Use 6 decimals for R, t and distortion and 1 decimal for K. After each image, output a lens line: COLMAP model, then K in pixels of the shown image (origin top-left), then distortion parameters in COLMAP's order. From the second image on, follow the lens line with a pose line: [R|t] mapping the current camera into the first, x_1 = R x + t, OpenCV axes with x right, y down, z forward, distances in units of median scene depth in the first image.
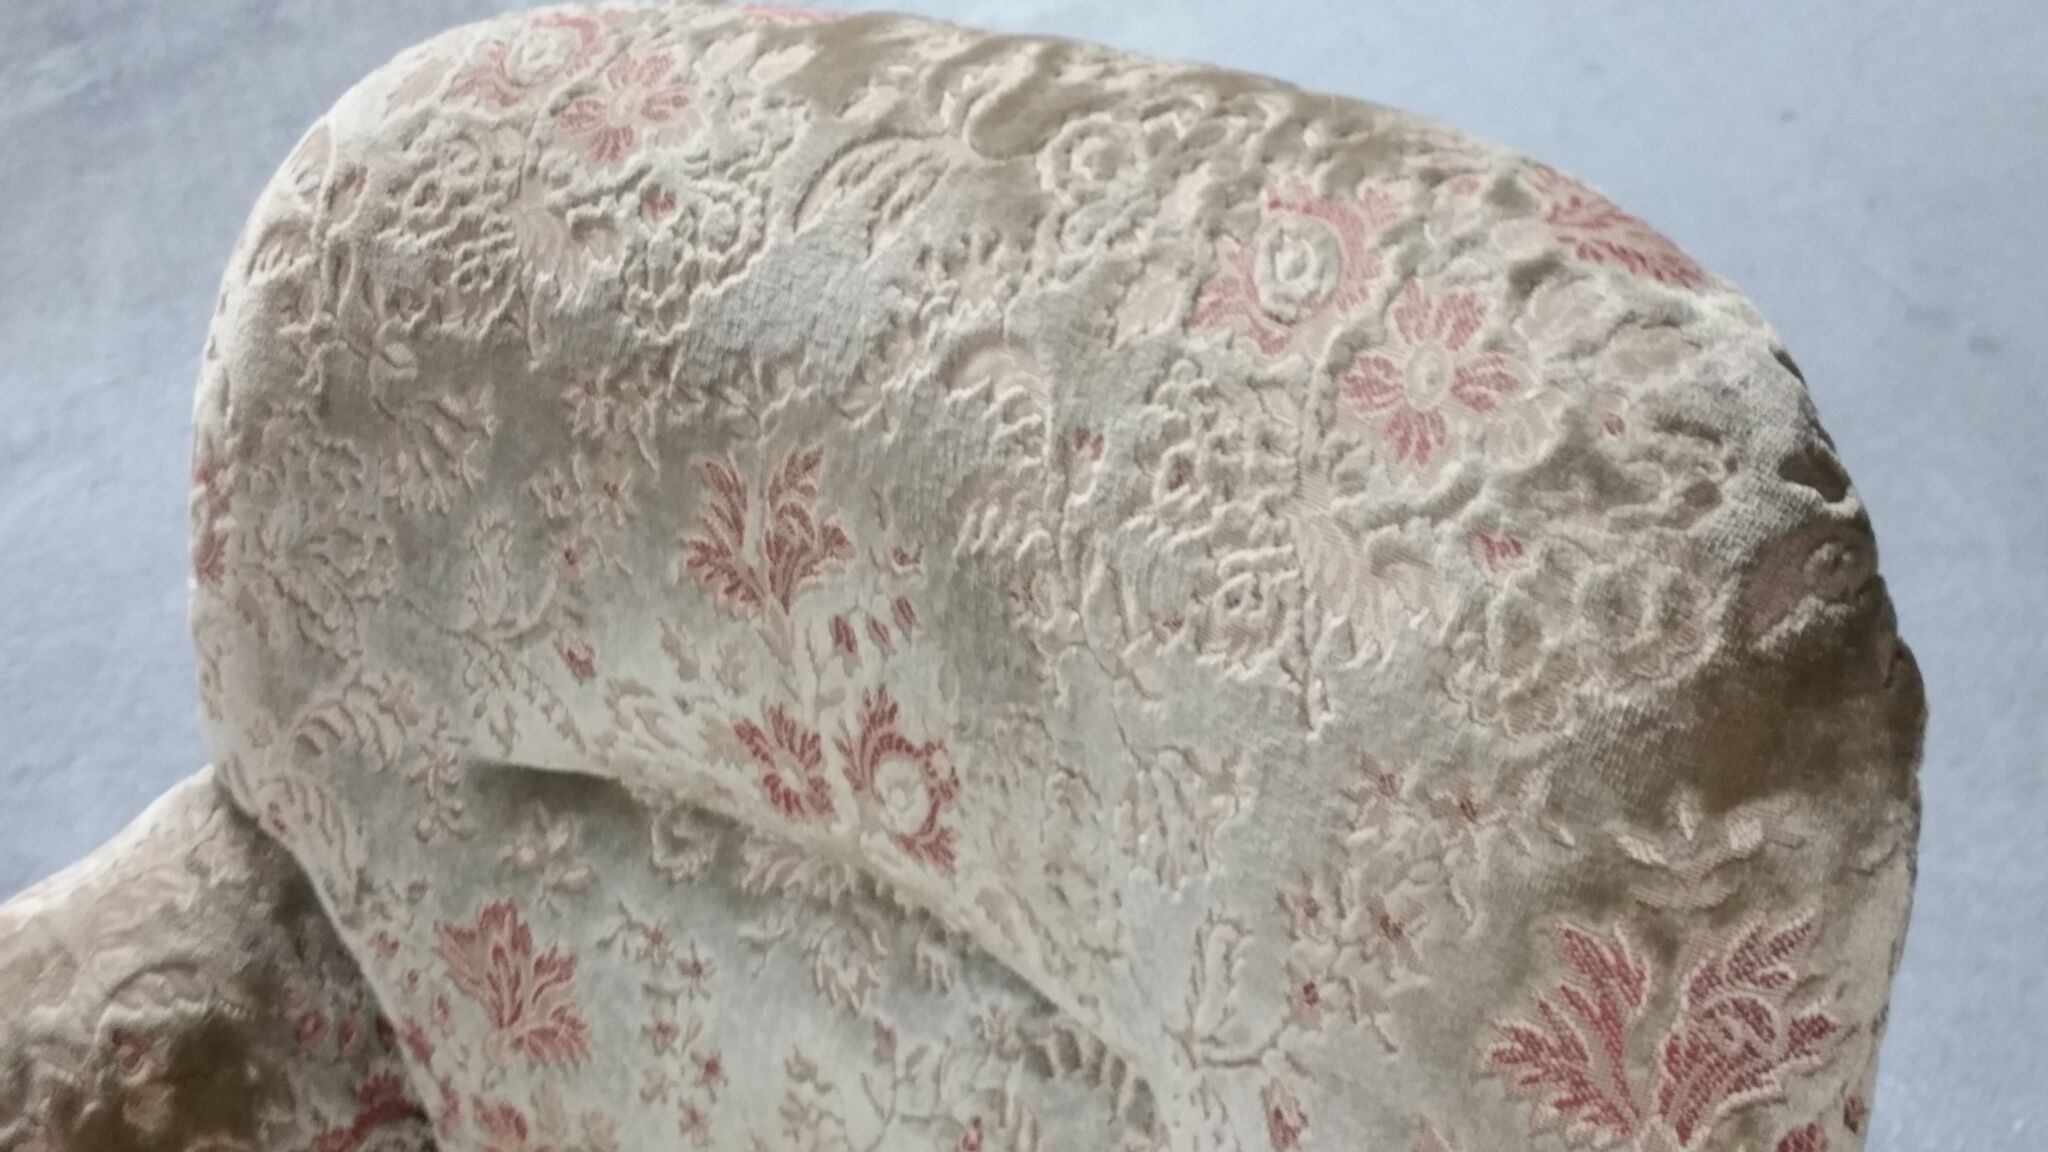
lens RADIAL K [[2431.3, 0, 1019.6], [0, 2431.3, 613.6], [0, 0, 1]] dist [0.104476, -0.040997]
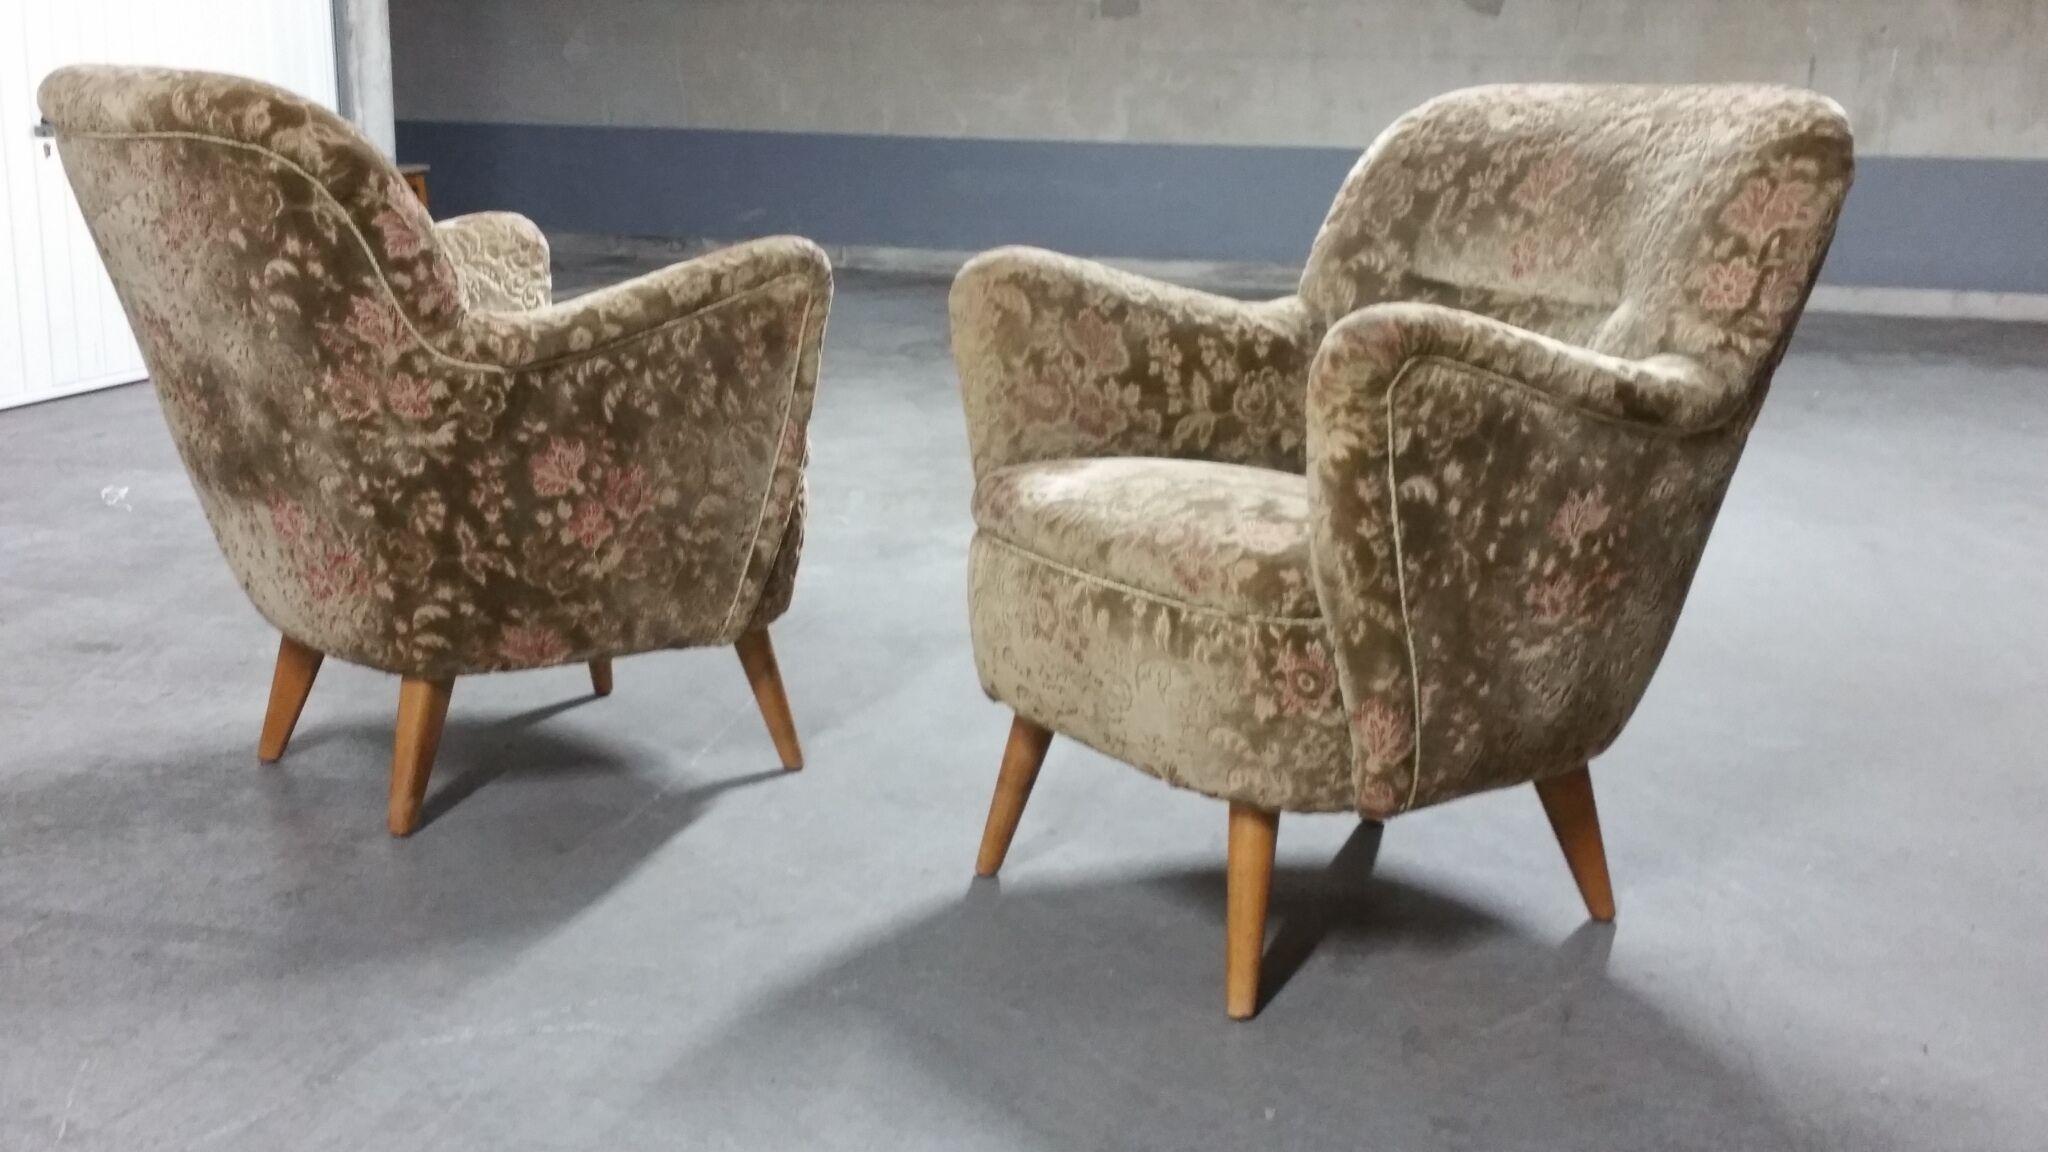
lens RADIAL K [[2431.3, 0, 1019.6], [0, 2431.3, 613.6], [0, 0, 1]] dist [0.104476, -0.040997]
pose [[0.920520, 0.306160, -0.242710, 0.236706], [-0.380154, 0.845213, -0.375630, 2.070342], [0.090139, 0.438042, 0.894424, -1.873574]]
